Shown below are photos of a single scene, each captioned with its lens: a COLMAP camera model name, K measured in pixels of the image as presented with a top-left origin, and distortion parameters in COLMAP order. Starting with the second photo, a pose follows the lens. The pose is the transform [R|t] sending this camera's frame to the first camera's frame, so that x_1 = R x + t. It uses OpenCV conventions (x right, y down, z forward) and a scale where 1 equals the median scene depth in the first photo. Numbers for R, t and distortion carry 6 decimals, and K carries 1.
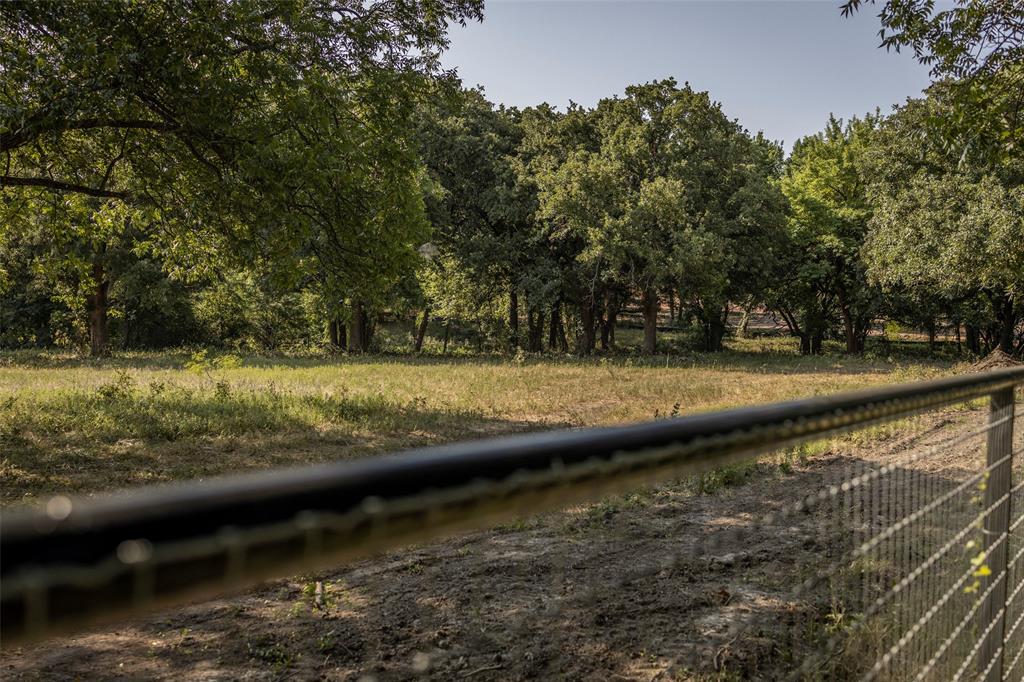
lens RADIAL K [[1007.7, 0, 512.0], [0, 1007.7, 341.0], [0, 0, 1]] dist [0.008276, 0.008537]
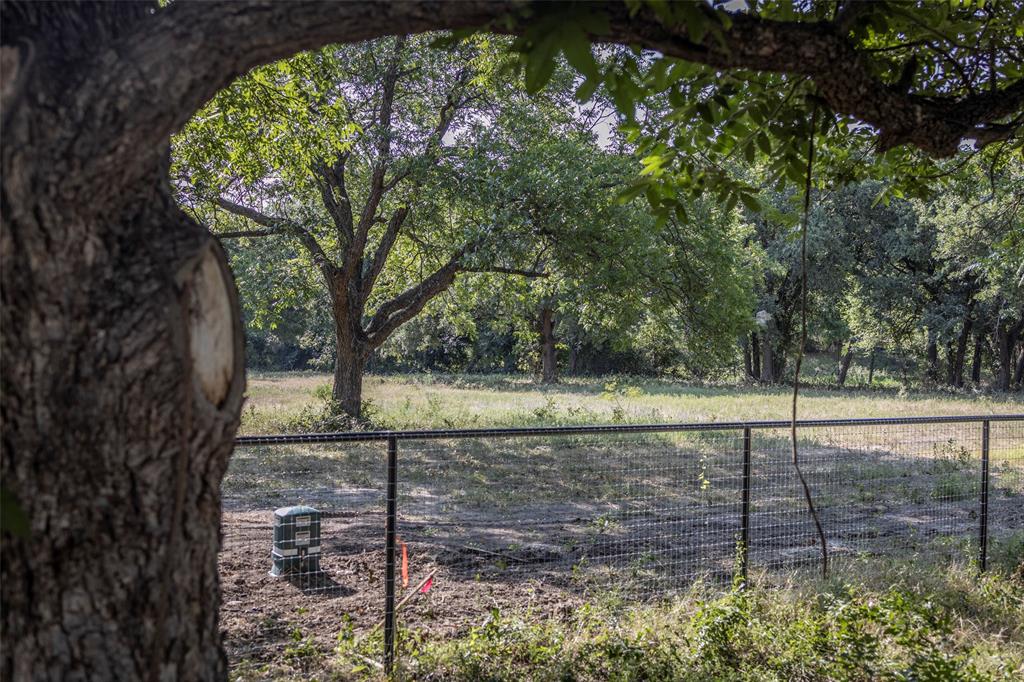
lens RADIAL K [[1047.3, 0, 512.0], [0, 1047.3, 341.0], [0, 0, 1]] dist [-0.001899, -0.001497]
pose [[0.904592, 0.004784, -0.426251, 0.085630], [-0.013947, 0.999734, -0.018378, -0.010292], [0.426050, 0.022569, 0.904418, -0.151953]]
